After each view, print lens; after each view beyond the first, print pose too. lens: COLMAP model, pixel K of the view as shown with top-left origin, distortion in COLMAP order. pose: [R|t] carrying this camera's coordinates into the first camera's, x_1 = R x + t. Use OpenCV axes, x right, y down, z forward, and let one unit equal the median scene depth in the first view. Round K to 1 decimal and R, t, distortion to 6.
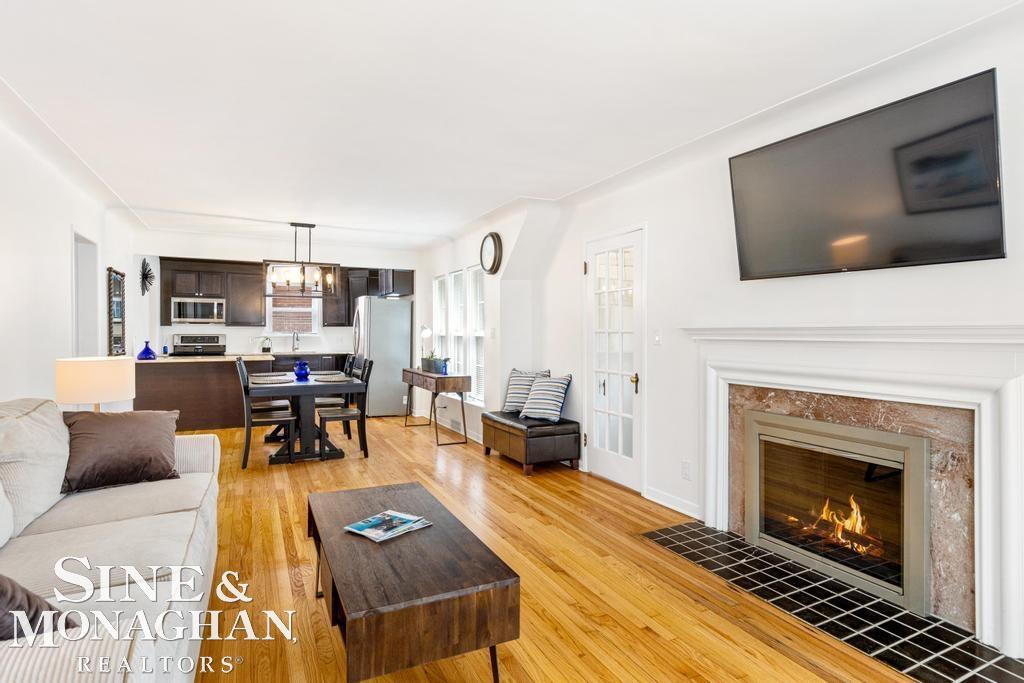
lens RADIAL K [[519.6, 0, 505.0], [0, 519.6, 327.7], [0, 0, 1]] dist [0.004157, 0.000769]
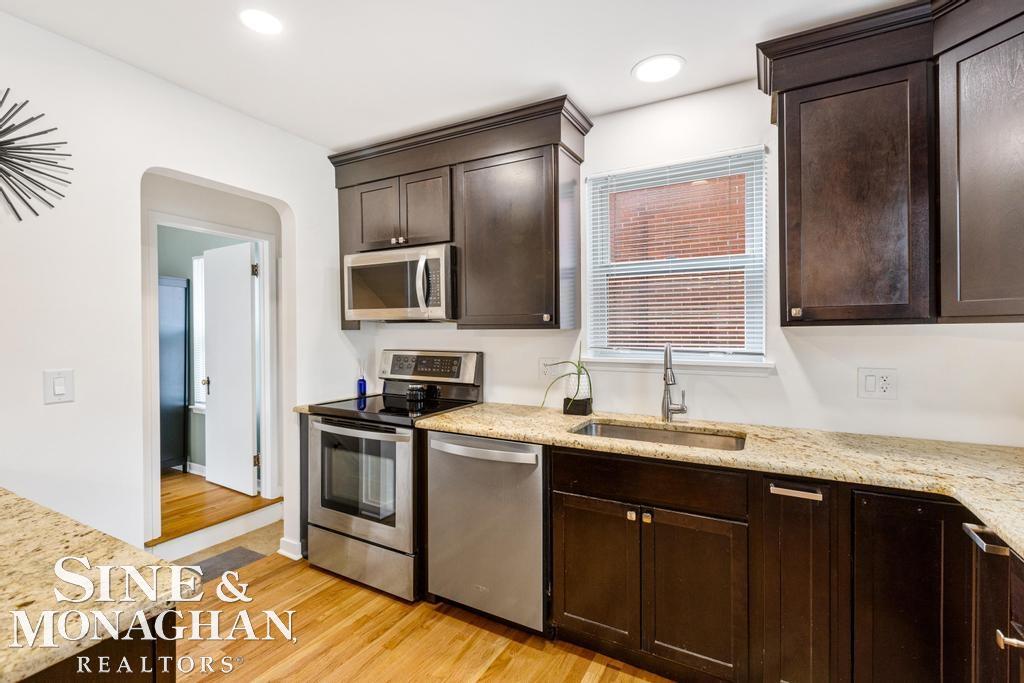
lens RADIAL K [[463.6, 0, 508.8], [0, 463.6, 333.4], [0, 0, 1]] dist [0.000001, -0.000034]
pose [[0.569517, 0.003949, -0.821970, -0.288105], [0.015722, 0.999753, 0.015697, -0.004353], [0.821829, -0.021863, 0.569314, 0.894276]]
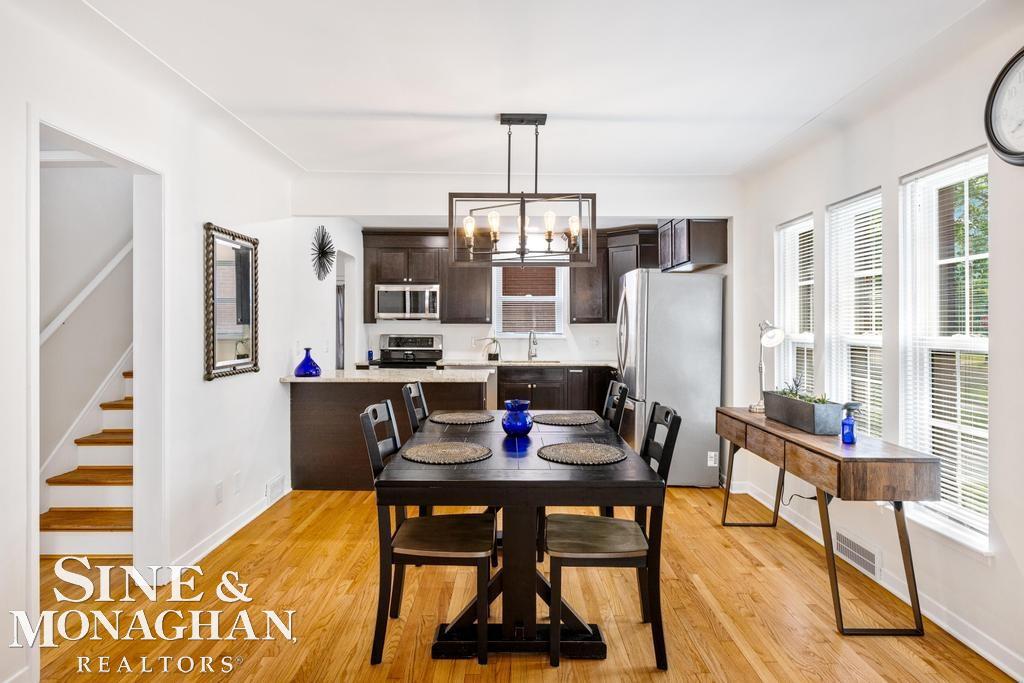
lens RADIAL K [[603.5, 0, 506.8], [0, 603.5, 333.2], [0, 0, 1]] dist [-0.002197, -0.000437]
pose [[0.899047, 0.003561, -0.437837, -0.098225], [0.003459, 0.999878, 0.015235, -0.002107], [0.437838, -0.015211, 0.898925, 0.309731]]
